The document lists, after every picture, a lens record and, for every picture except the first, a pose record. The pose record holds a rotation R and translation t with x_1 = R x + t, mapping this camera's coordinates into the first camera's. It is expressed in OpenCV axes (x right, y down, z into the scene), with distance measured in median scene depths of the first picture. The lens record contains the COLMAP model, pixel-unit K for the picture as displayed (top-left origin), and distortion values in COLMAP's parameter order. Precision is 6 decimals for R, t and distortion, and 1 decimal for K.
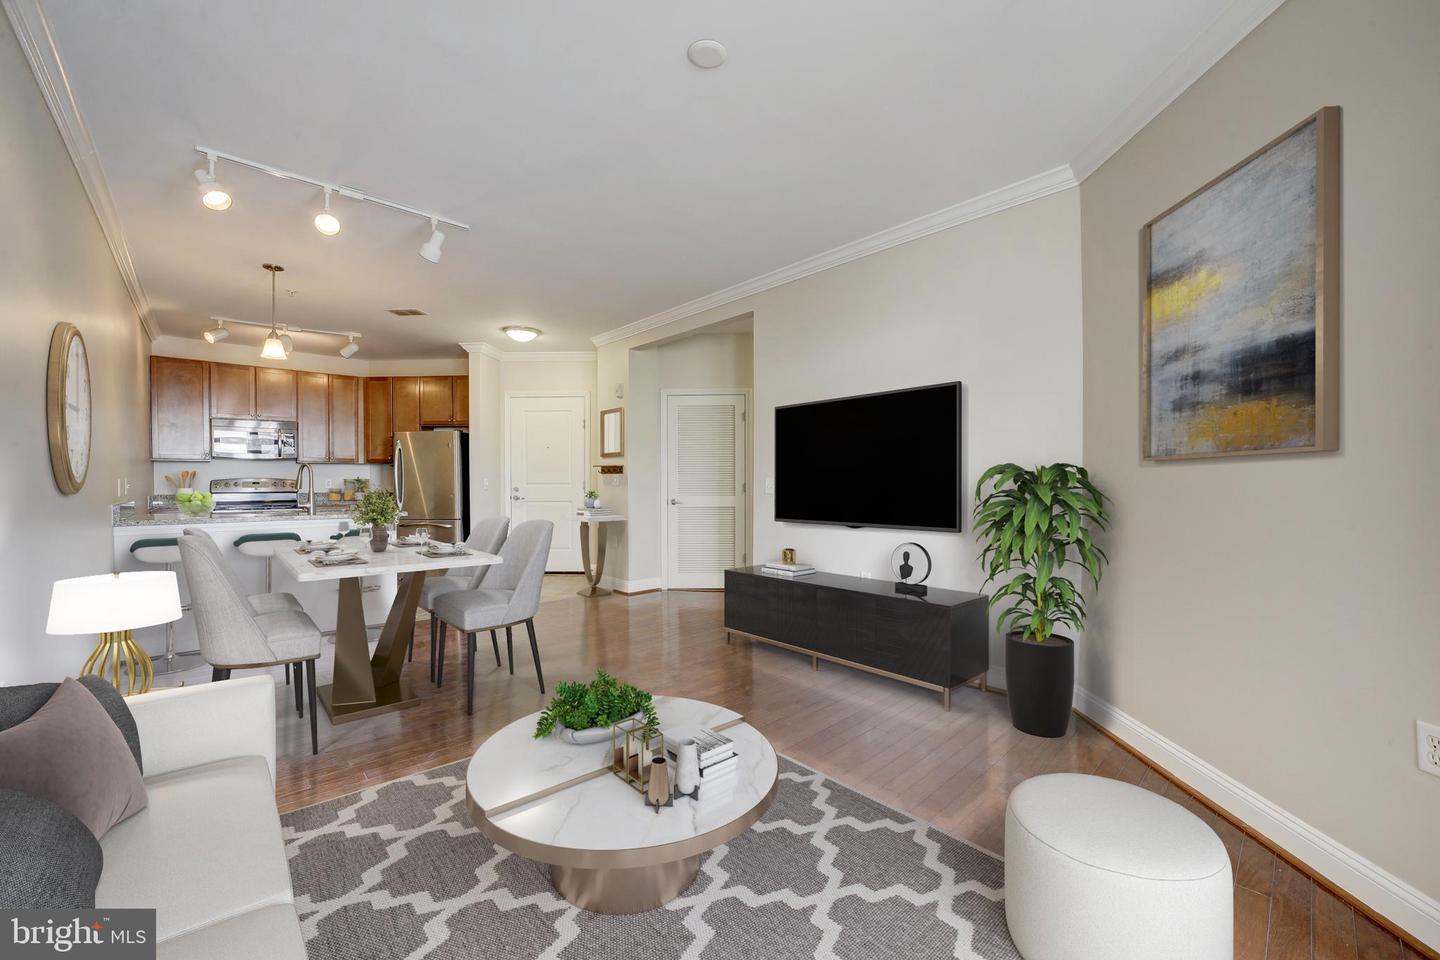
lens RADIAL K [[572.9, 0, 718.8], [0, 572.9, 487.5], [0, 0, 1]] dist [-0.045871, 0.010458]
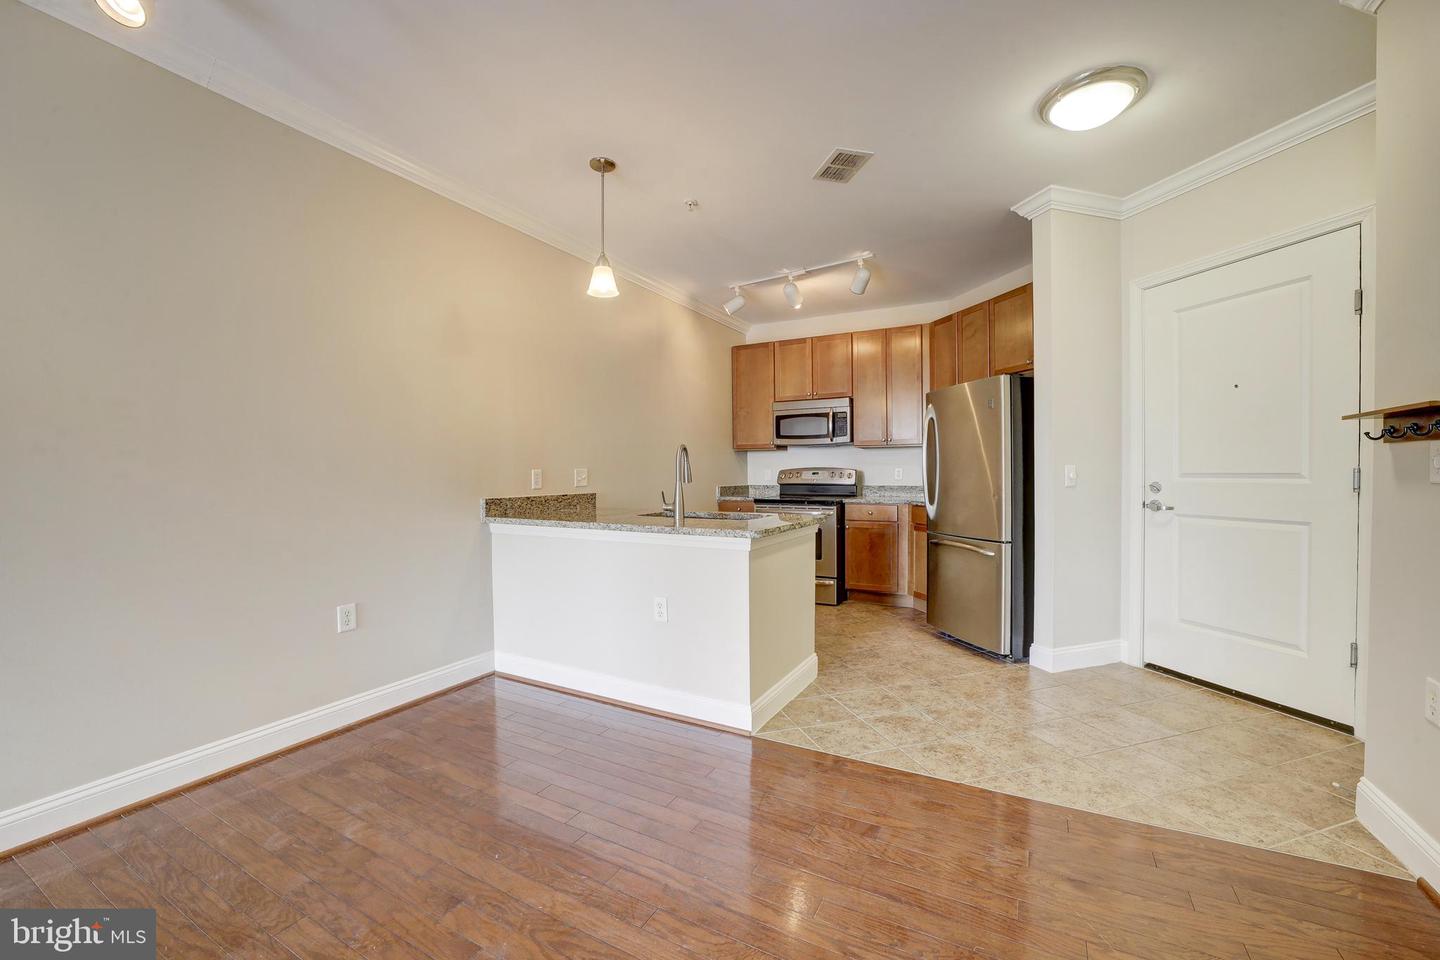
lens RADIAL K [[572.9, 0, 718.8], [0, 572.9, 487.5], [0, 0, 1]] dist [-0.045871, 0.010458]
pose [[0.338710, 0.019427, -0.940690, -0.051791], [-0.003635, 0.999806, 0.019339, -0.003996], [0.940884, -0.003131, 0.338715, 0.528829]]
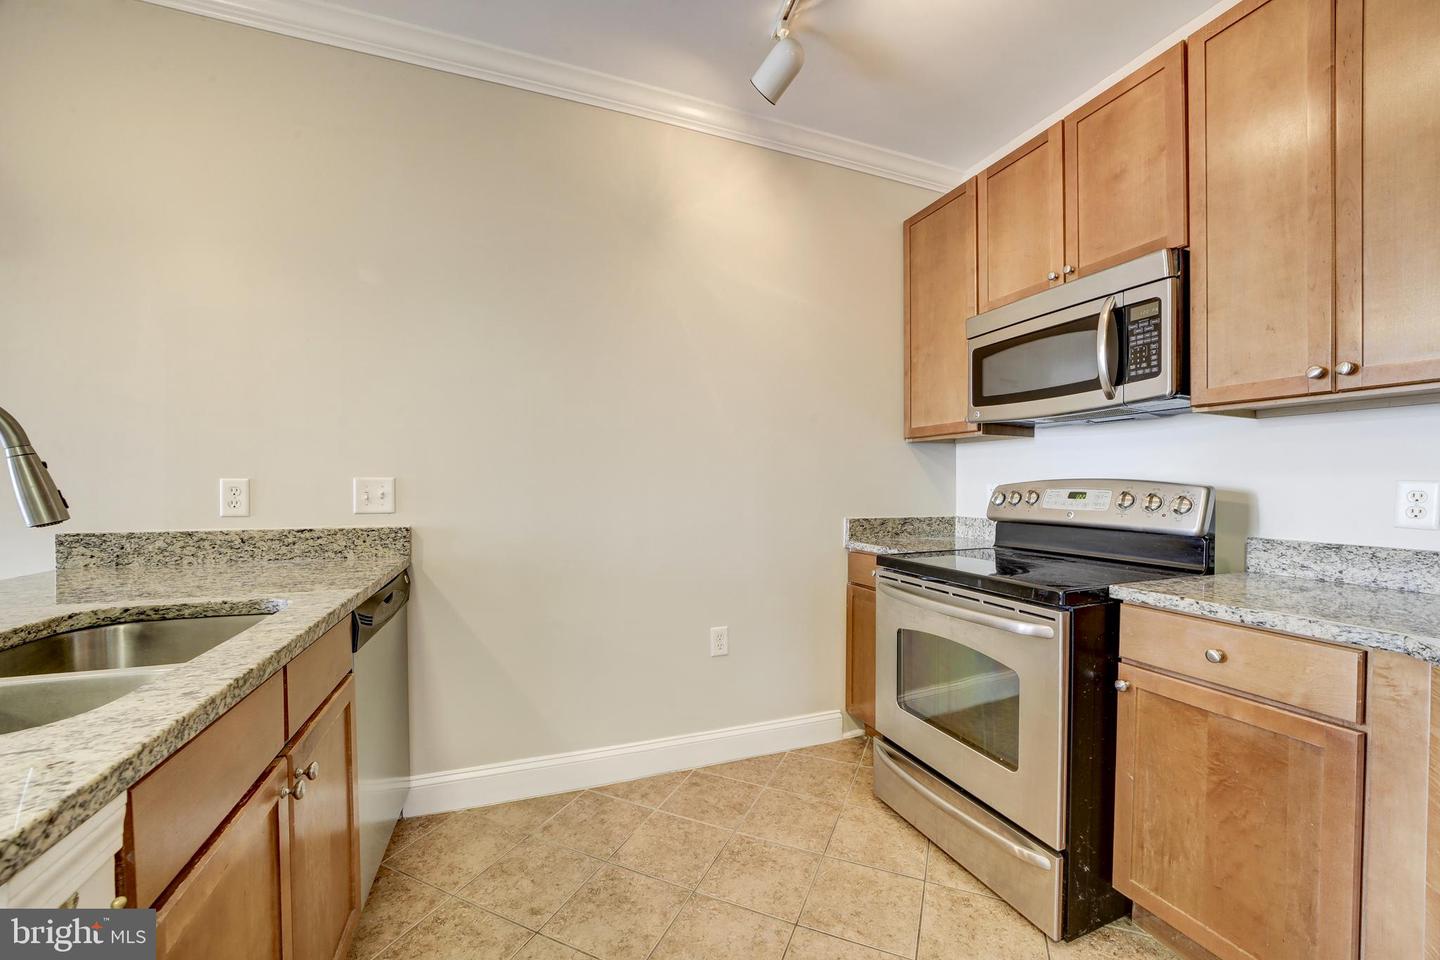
lens RADIAL K [[572.9, 0, 718.8], [0, 572.9, 487.5], [0, 0, 1]] dist [-0.045871, 0.010458]
pose [[-0.345179, 0.001504, -0.938536, -0.443977], [-0.017985, 0.999805, 0.008216, -0.011846], [0.938365, 0.019715, -0.345084, 0.864998]]
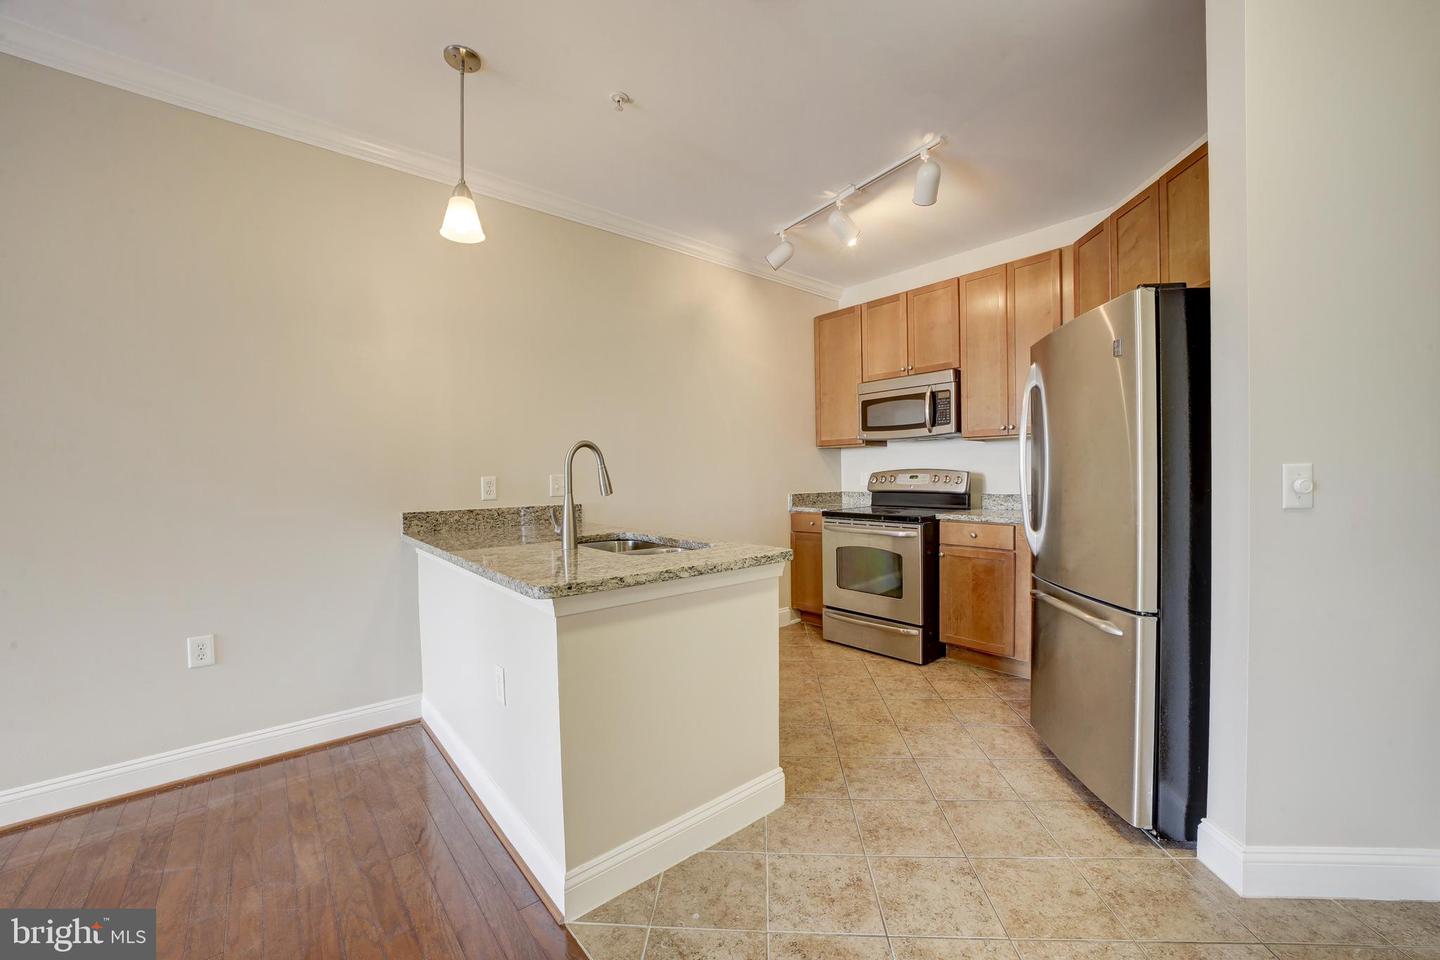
lens RADIAL K [[564.7, 0, 736.3], [0, 564.7, 490.3], [0, 0, 1]] dist [-0.042179, 0.009455]
pose [[0.000954, 0.024612, -0.999697, -0.185252], [0.001377, 0.999696, 0.024614, -0.009567], [0.999999, -0.001400, 0.000920, 0.749957]]
